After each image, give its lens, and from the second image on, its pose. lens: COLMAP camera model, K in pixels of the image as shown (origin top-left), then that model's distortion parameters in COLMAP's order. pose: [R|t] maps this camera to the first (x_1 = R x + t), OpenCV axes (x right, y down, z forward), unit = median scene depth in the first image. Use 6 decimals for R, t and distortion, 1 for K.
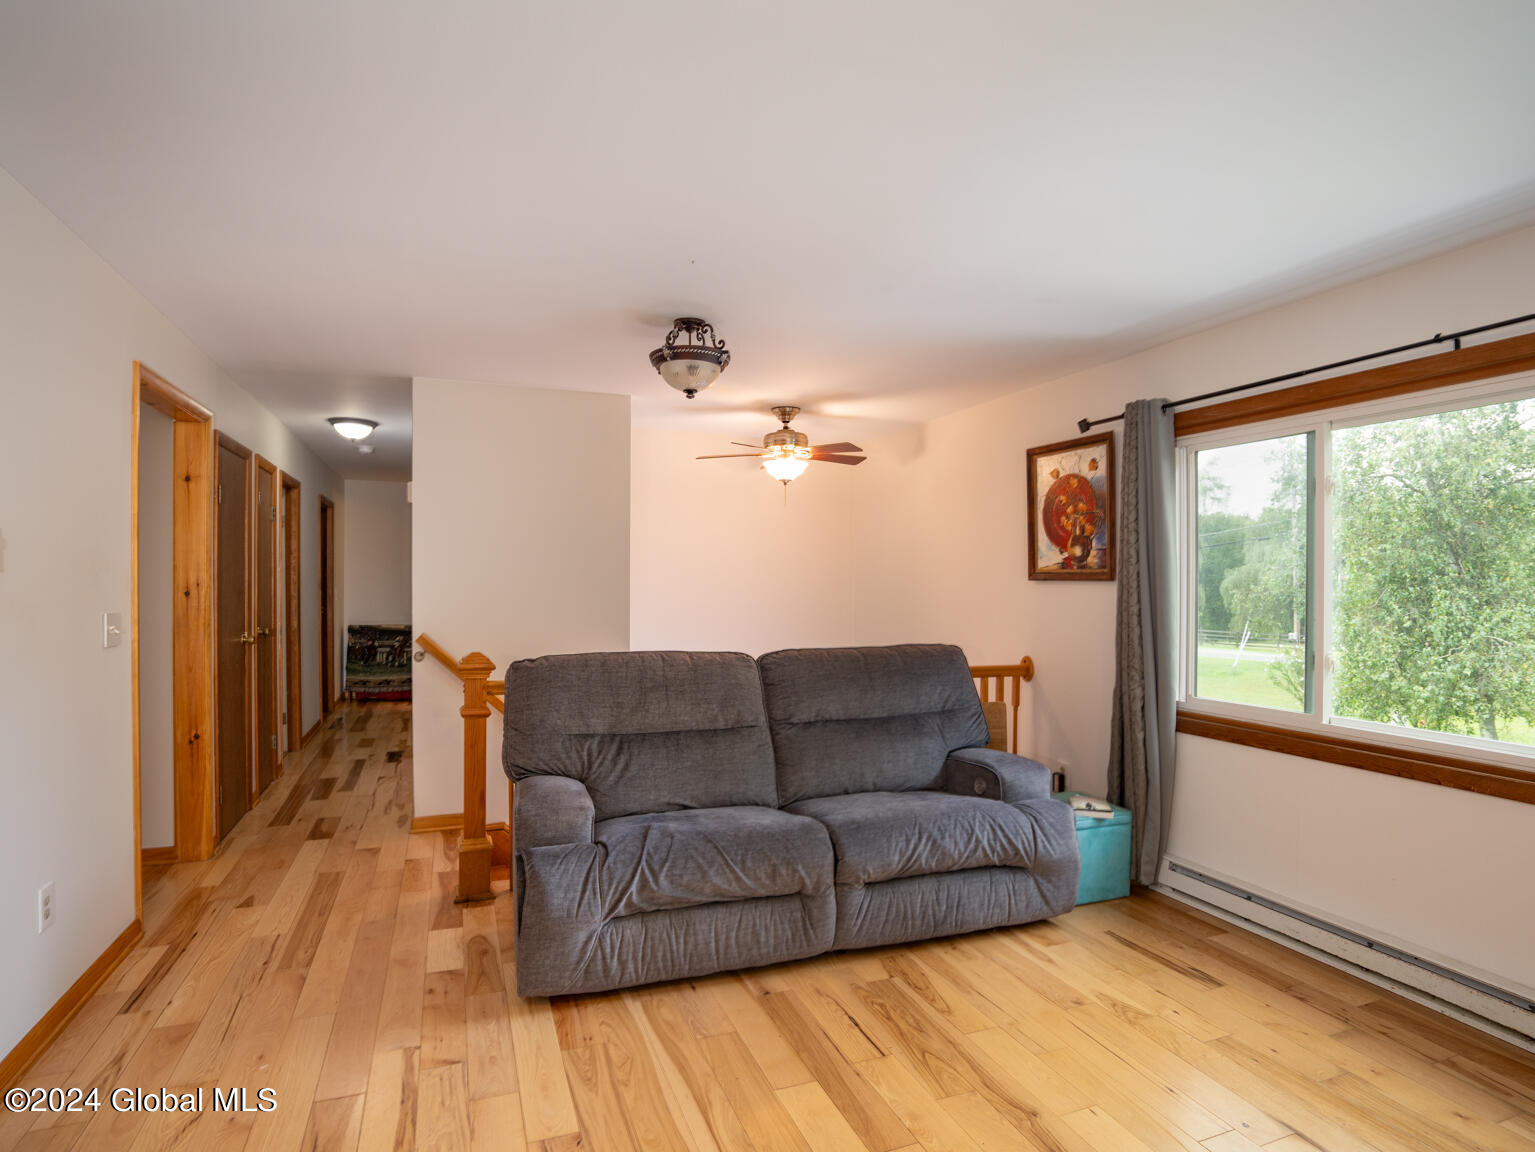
lens RADIAL K [[800.6, 0, 755.3], [0, 800.6, 573.9], [0, 0, 1]] dist [-0.062535, 0.031571]
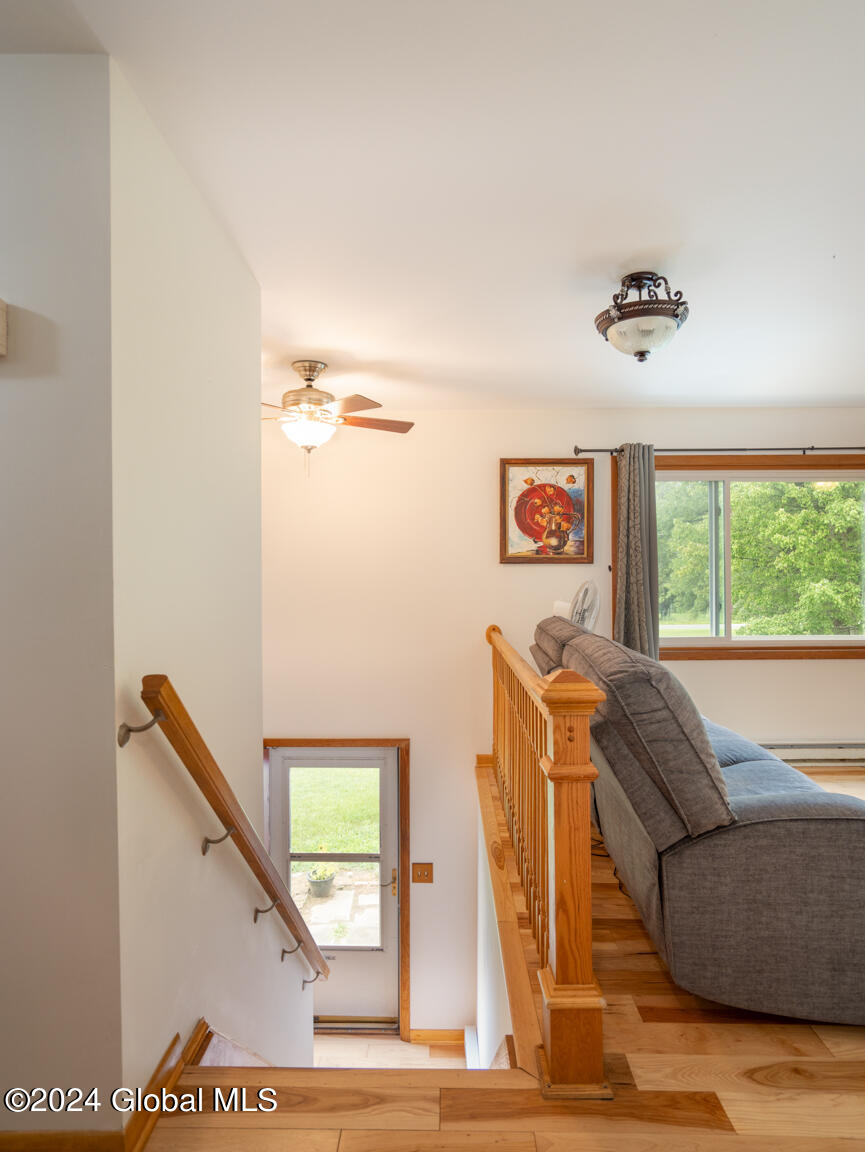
lens RADIAL K [[664.5, 0, 432.5], [0, 664.5, 576.0], [0, 0, 1]] dist [-0.003118, 0.032556]
pose [[0.407915, -0.009318, 0.912972, -0.731568], [-0.007482, 0.999880, 0.013548, 0.016558], [-0.912989, -0.012358, 0.407797, 0.744998]]
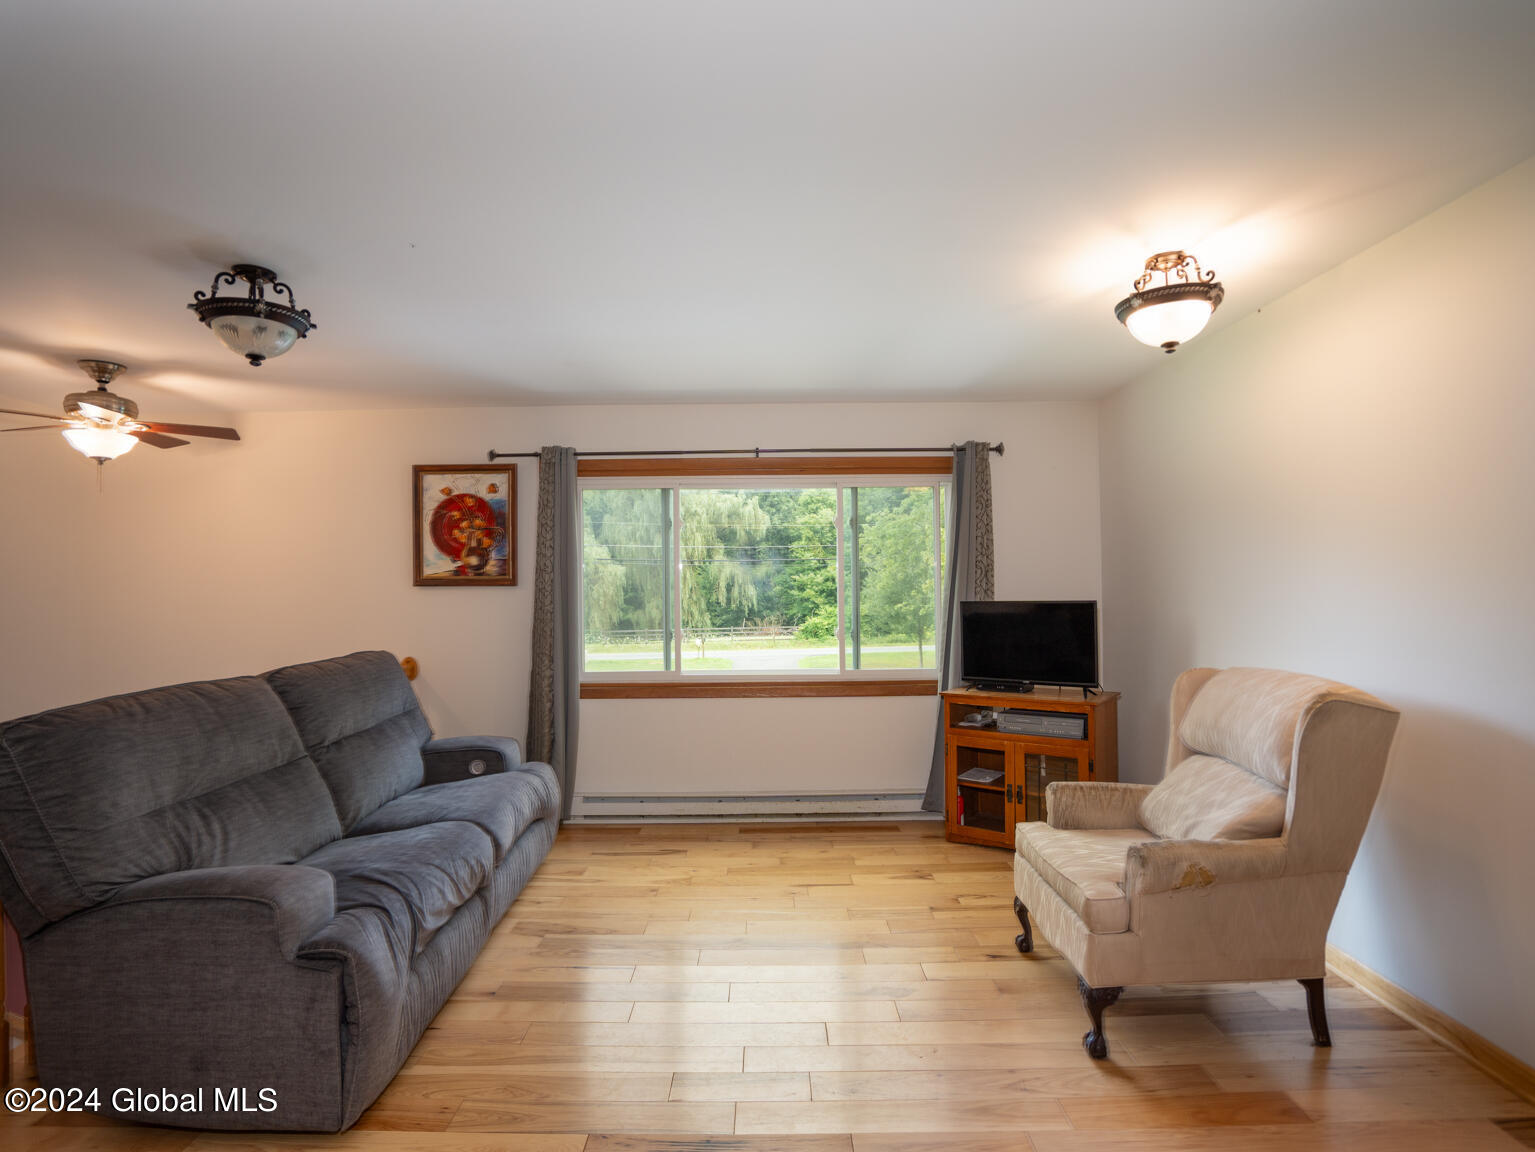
lens RADIAL K [[773.0, 0, 746.6], [0, 773.0, 570.7], [0, 0, 1]] dist [-0.063386, 0.028061]
pose [[0.391126, 0.008304, 0.920300, -0.483839], [0.000358, 0.999958, -0.009175, -0.003706], [-0.920337, 0.003918, 0.391106, 0.197789]]
